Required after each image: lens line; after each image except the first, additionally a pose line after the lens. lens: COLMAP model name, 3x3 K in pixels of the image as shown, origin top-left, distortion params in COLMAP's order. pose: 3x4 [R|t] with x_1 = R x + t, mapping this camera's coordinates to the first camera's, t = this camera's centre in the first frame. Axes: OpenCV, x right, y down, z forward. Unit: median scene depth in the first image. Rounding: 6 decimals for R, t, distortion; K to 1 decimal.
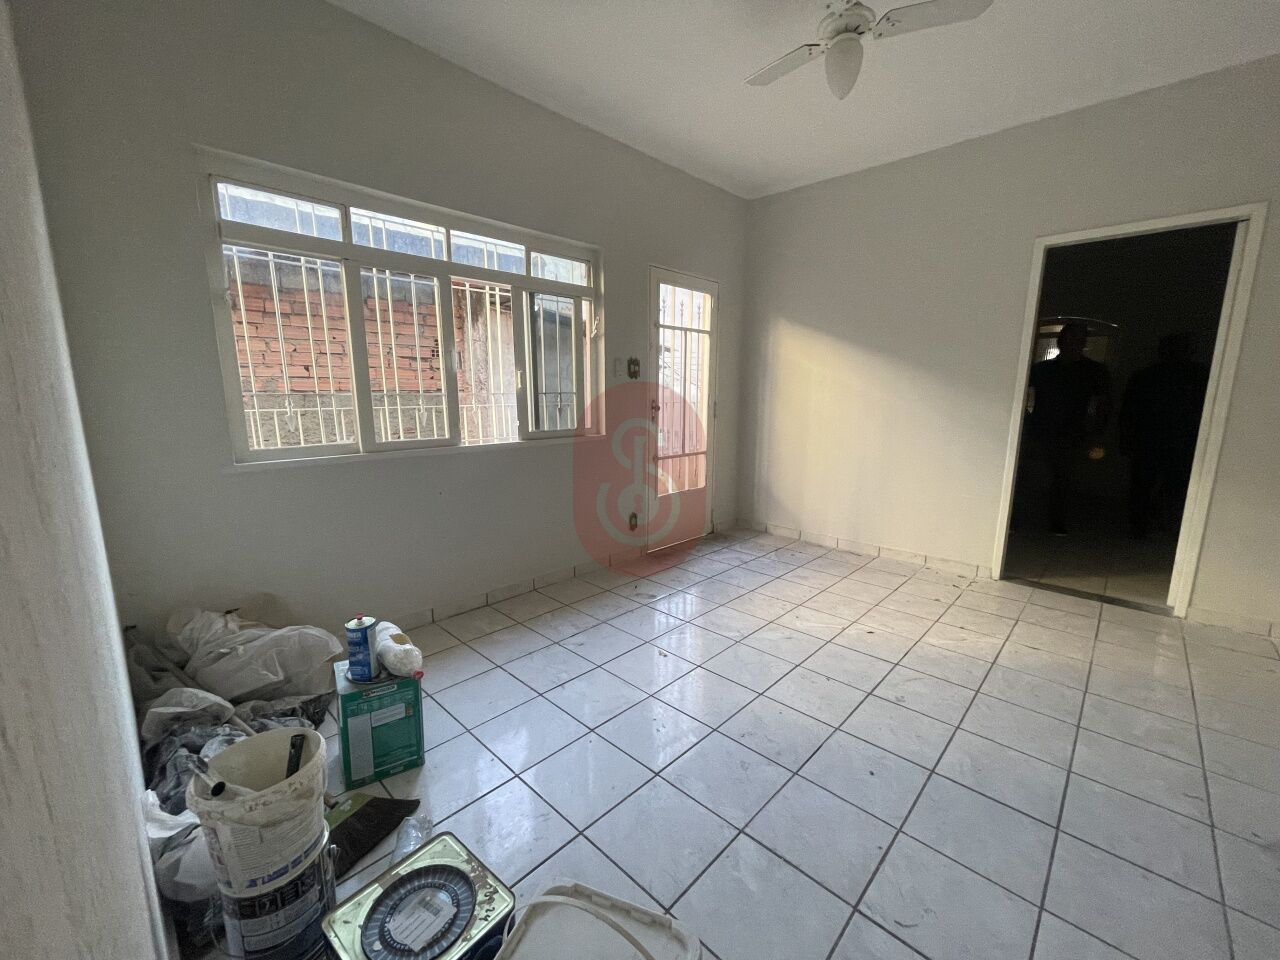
lens RADIAL K [[516.2, 0, 640.0], [0, 516.2, 483.0], [0, 0, 1]] dist [-0.002278, 0.000266]
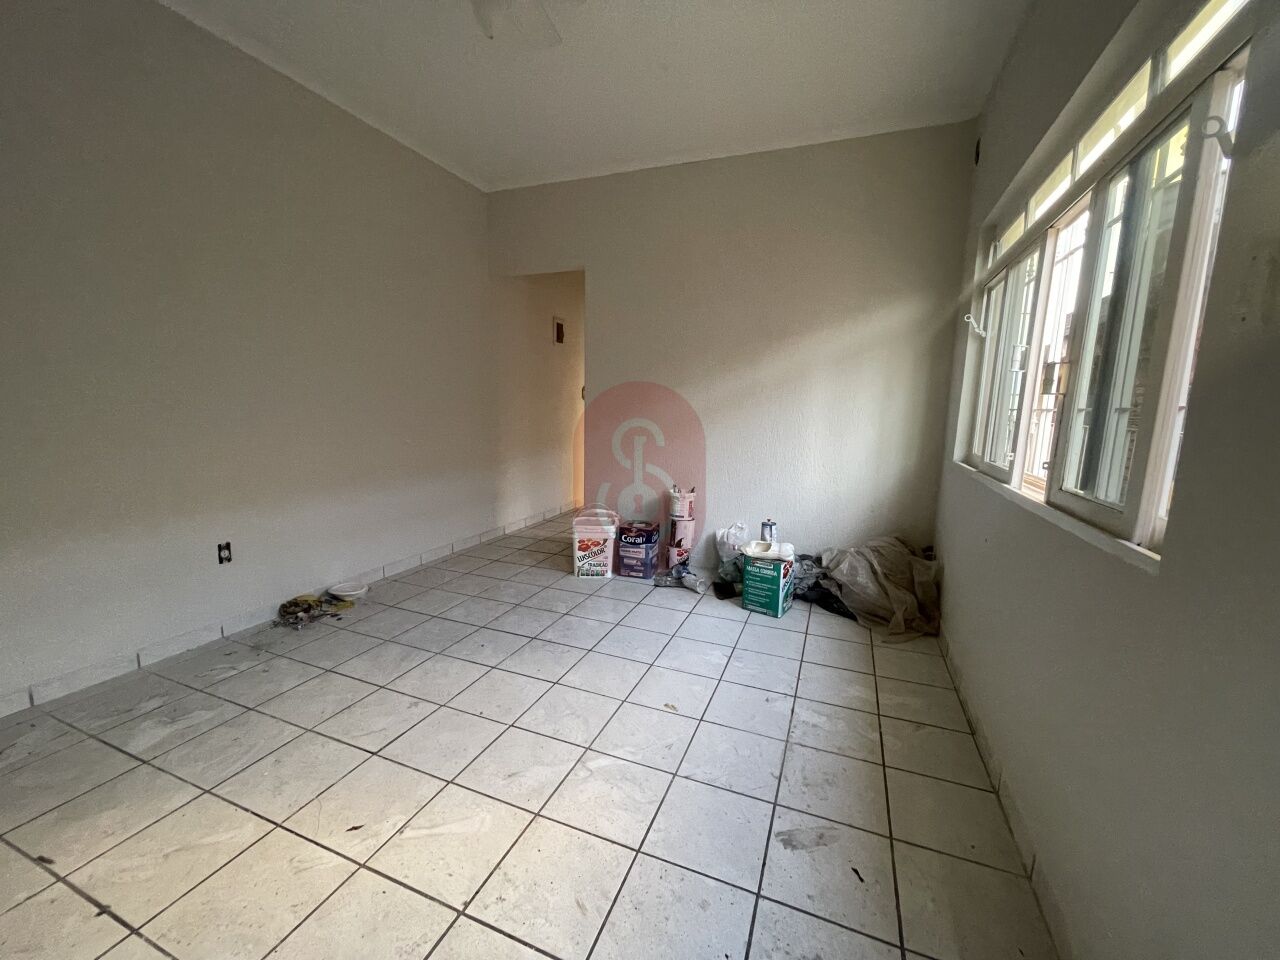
lens RADIAL K [[516.2, 0, 644.6], [0, 516.2, 478.1], [0, 0, 1]] dist [-0.002278, 0.000266]
pose [[-0.921587, 0.032430, -0.386815, 0.371077], [-0.094403, 0.947860, 0.304382, -0.256910], [0.376518, 0.317031, -0.870474, 1.490875]]
